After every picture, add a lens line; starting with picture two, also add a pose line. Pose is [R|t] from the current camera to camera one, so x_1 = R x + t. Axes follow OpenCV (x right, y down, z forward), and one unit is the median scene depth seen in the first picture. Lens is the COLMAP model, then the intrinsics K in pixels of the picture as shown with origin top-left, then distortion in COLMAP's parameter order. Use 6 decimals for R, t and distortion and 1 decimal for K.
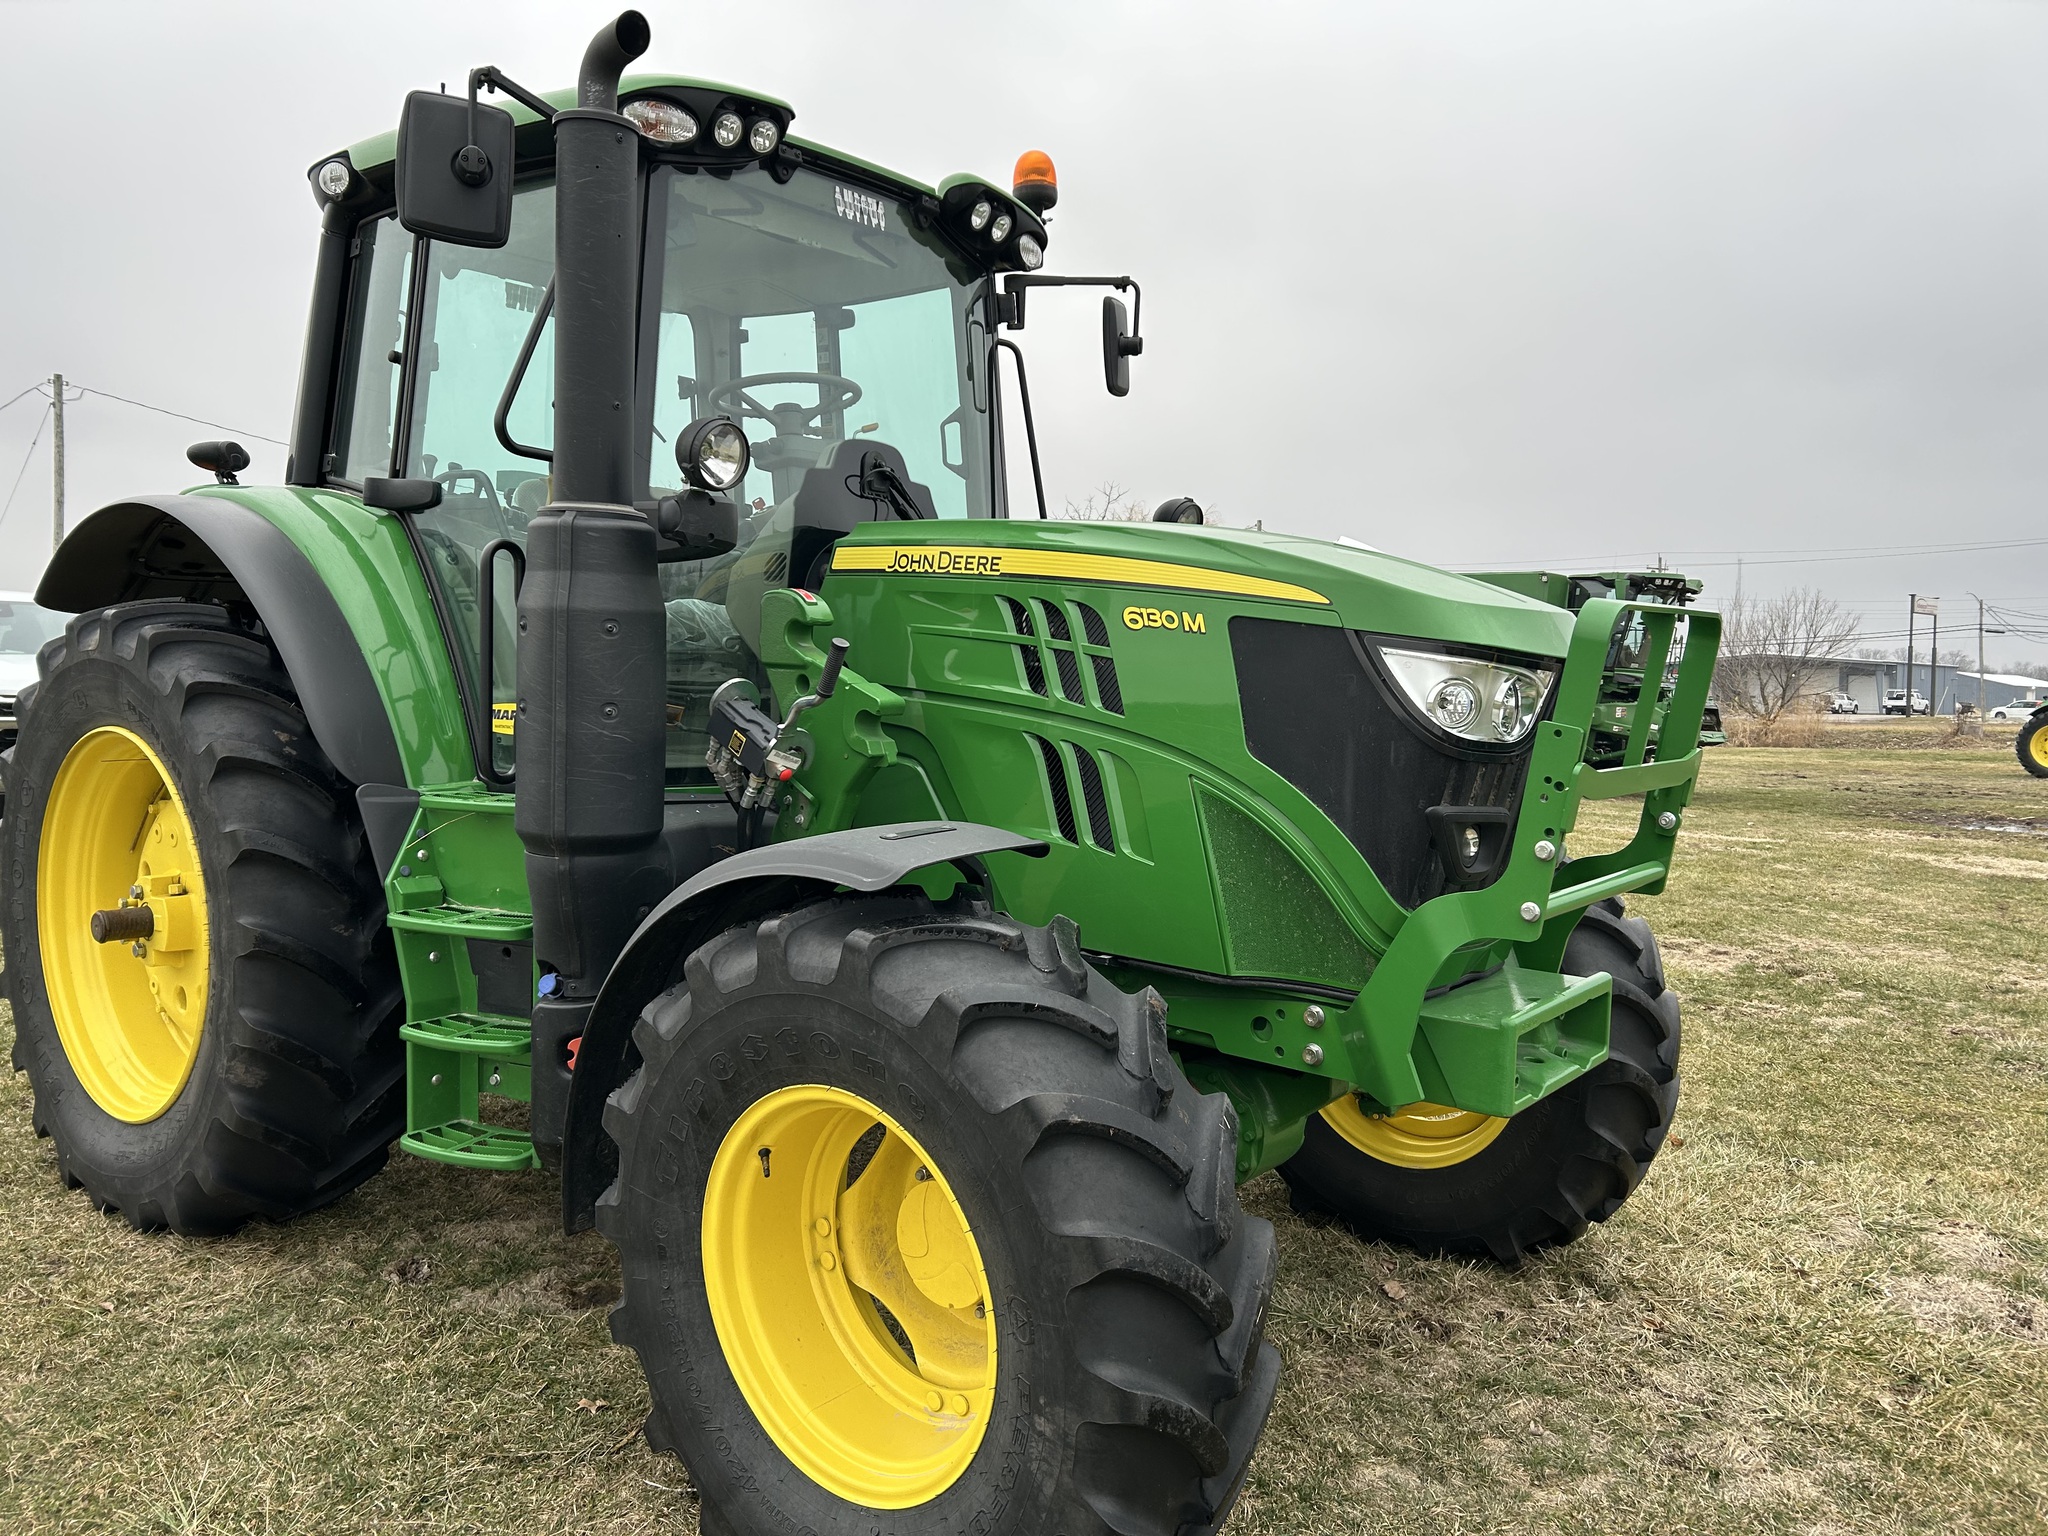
lens RADIAL K [[1540.2, 0, 1038.0], [0, 1540.2, 753.8], [0, 0, 1]] dist [0.054182, -0.060458]
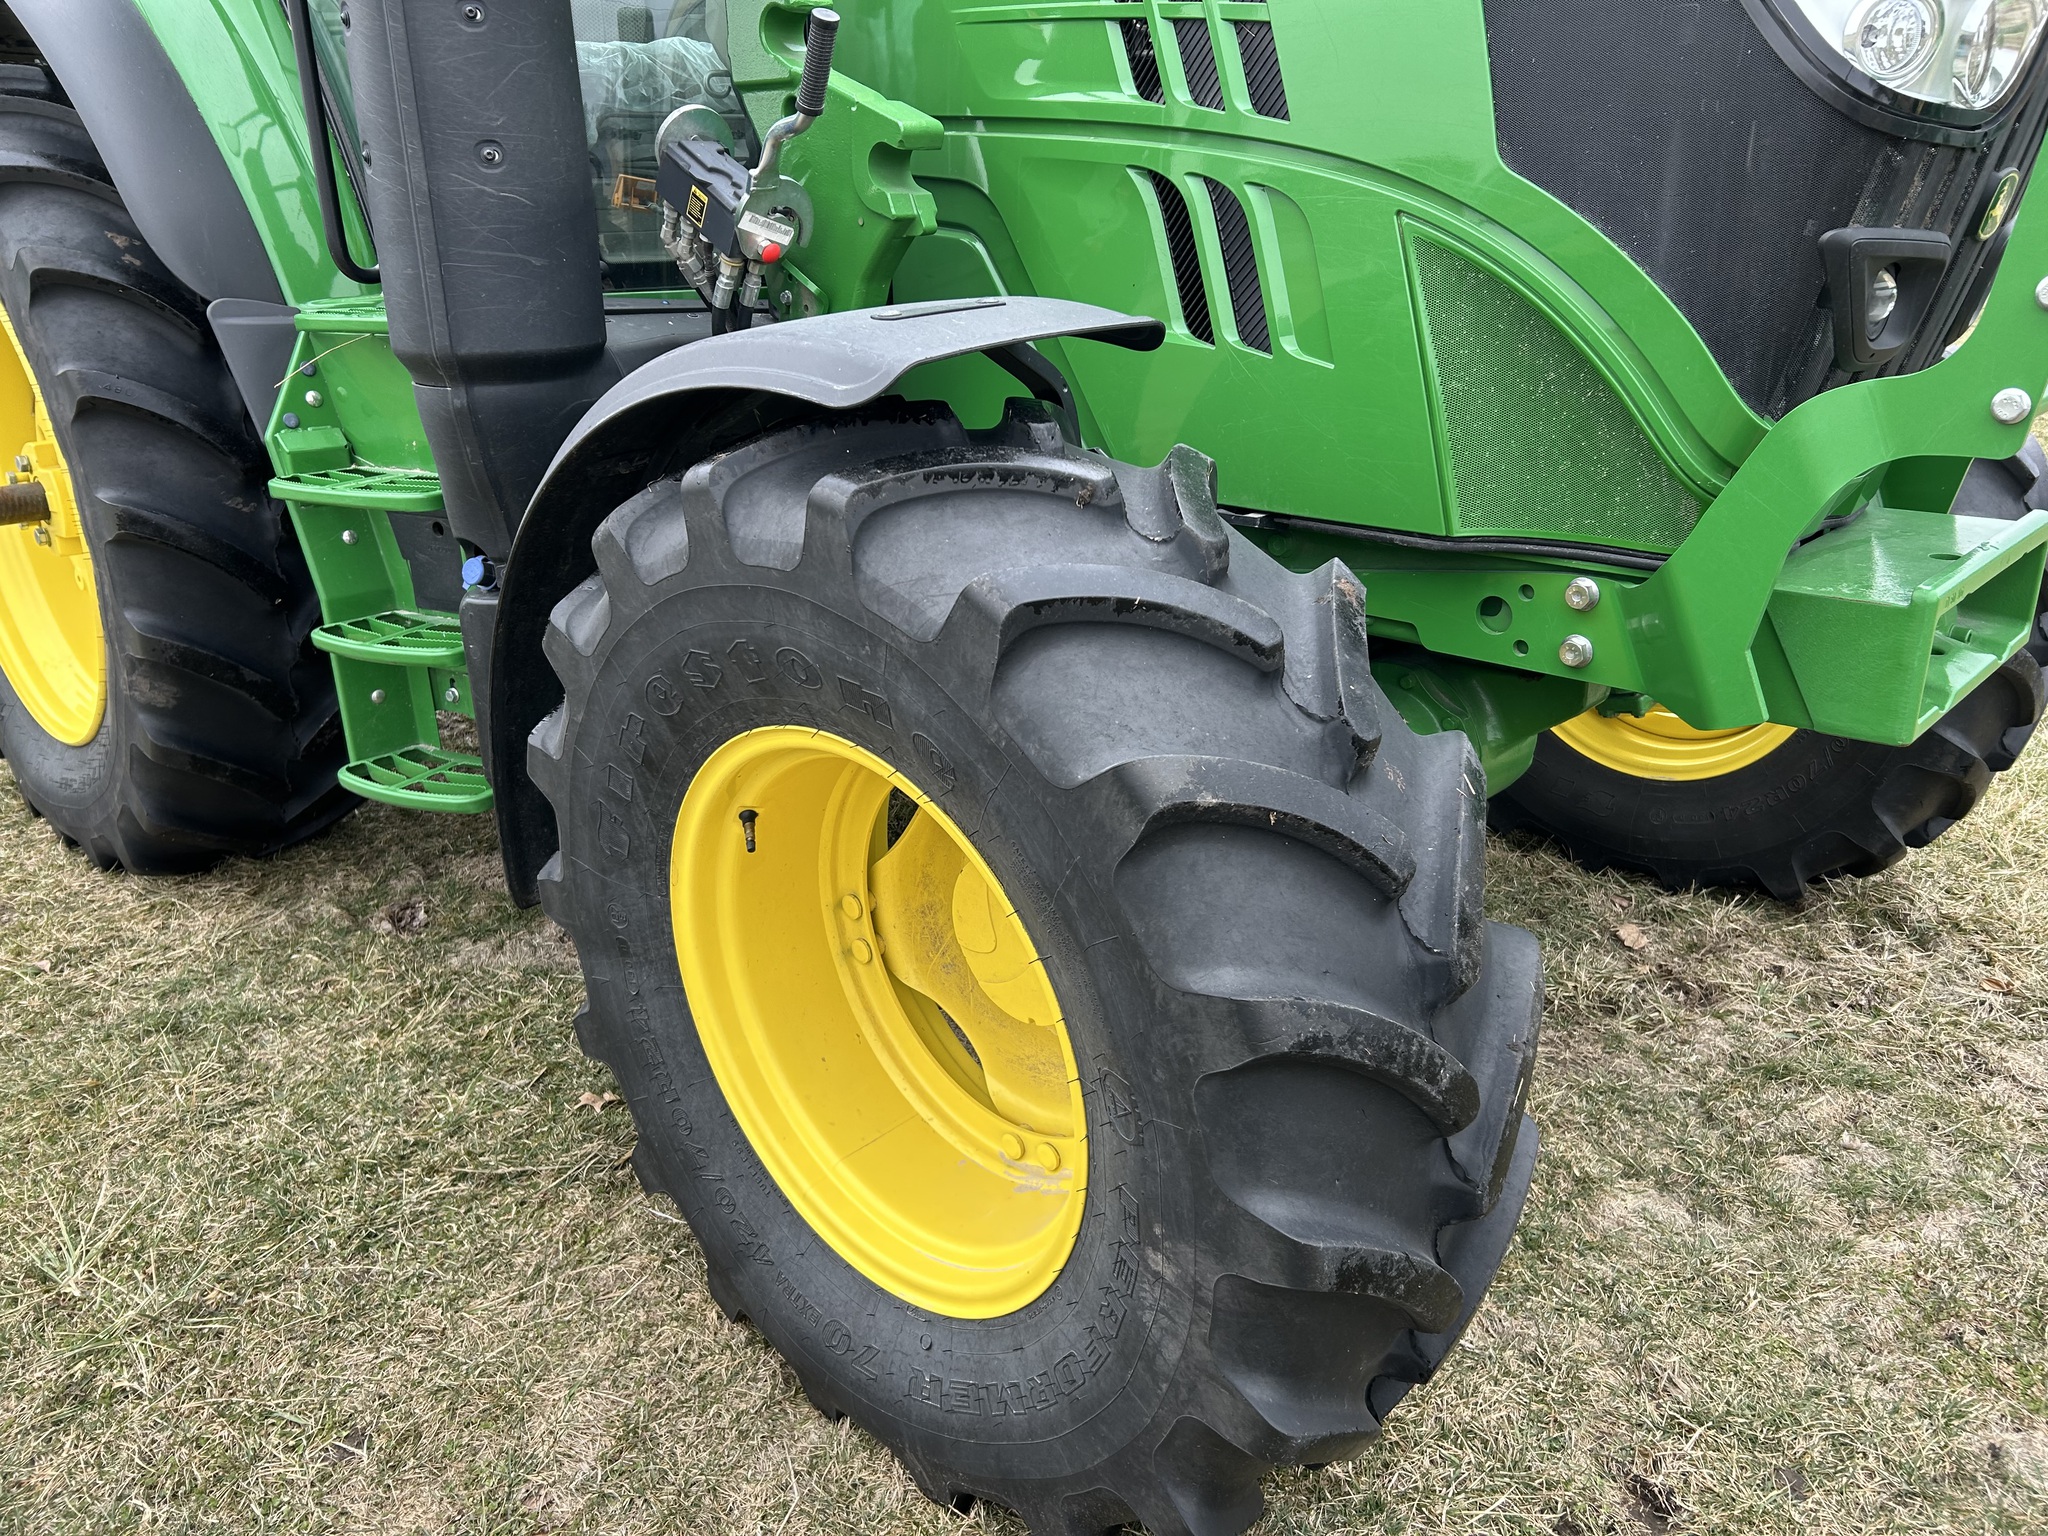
lens RADIAL K [[1540.2, 0, 1028.7], [0, 1540.2, 758.9], [0, 0, 1]] dist [0.054182, -0.060458]
pose [[0.995210, -0.013342, -0.096846, 0.009556], [0.039780, 0.960188, 0.276507, 0.045112], [0.089301, -0.279035, 0.956120, 0.323519]]
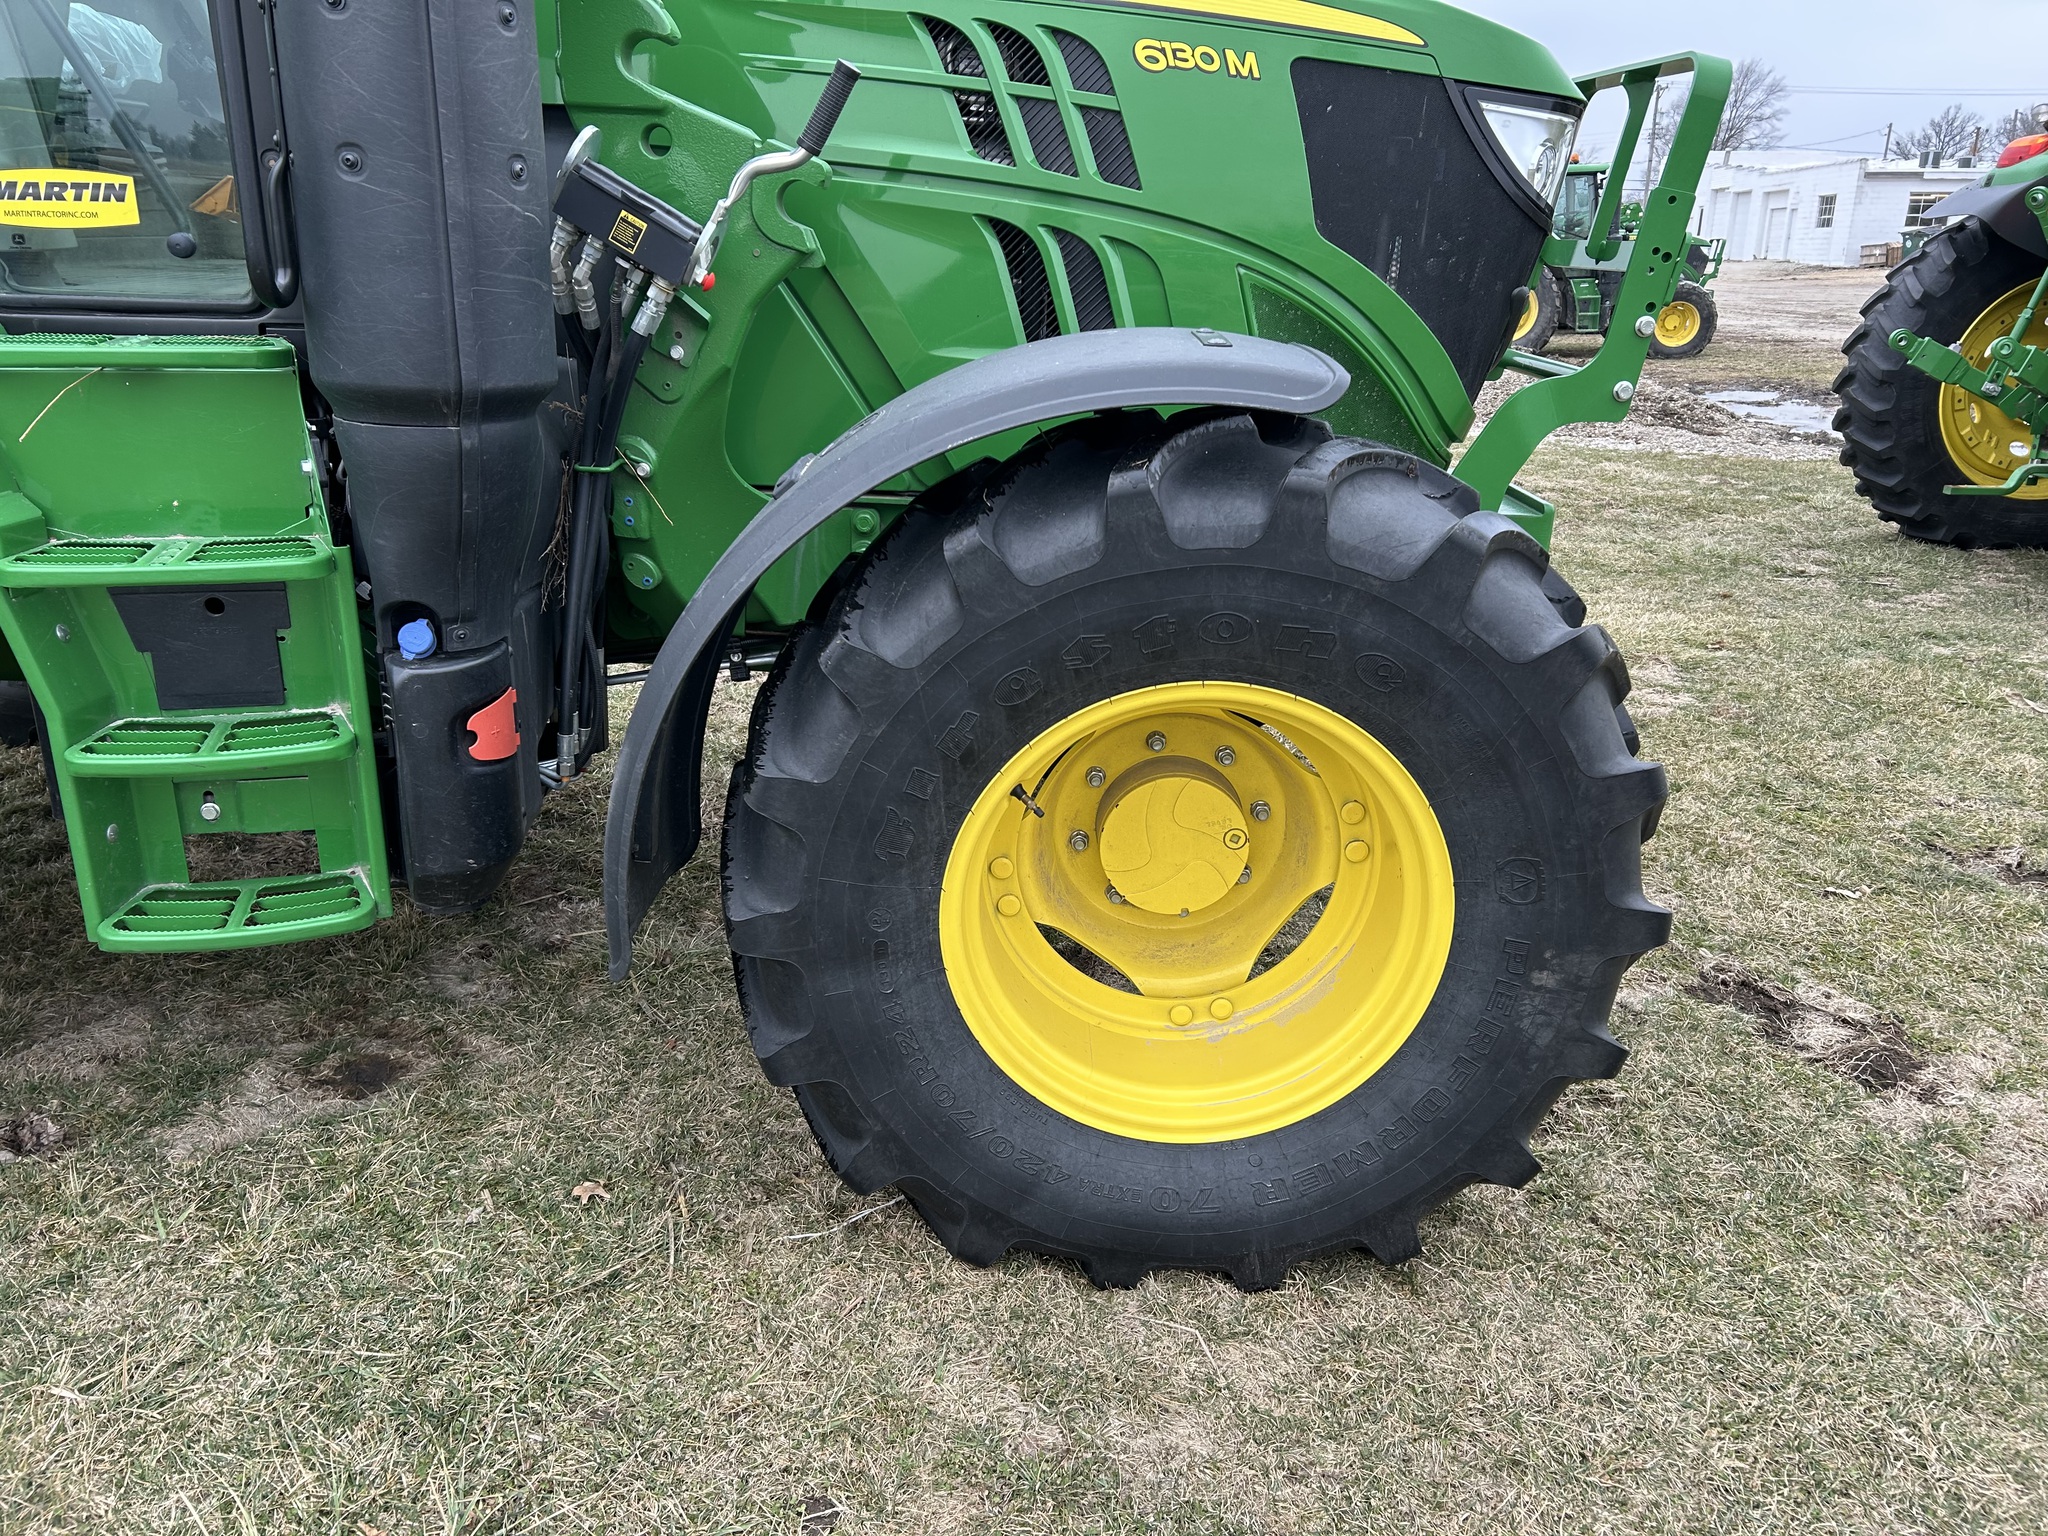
lens RADIAL K [[1540.2, 0, 1006.3], [0, 1540.2, 775.2], [0, 0, 1]] dist [0.054182, -0.060458]
pose [[0.771592, -0.214218, 0.598963, -0.545610], [0.030327, 0.952909, 0.301738, 0.019866], [-0.635394, -0.214654, 0.741753, 0.384798]]
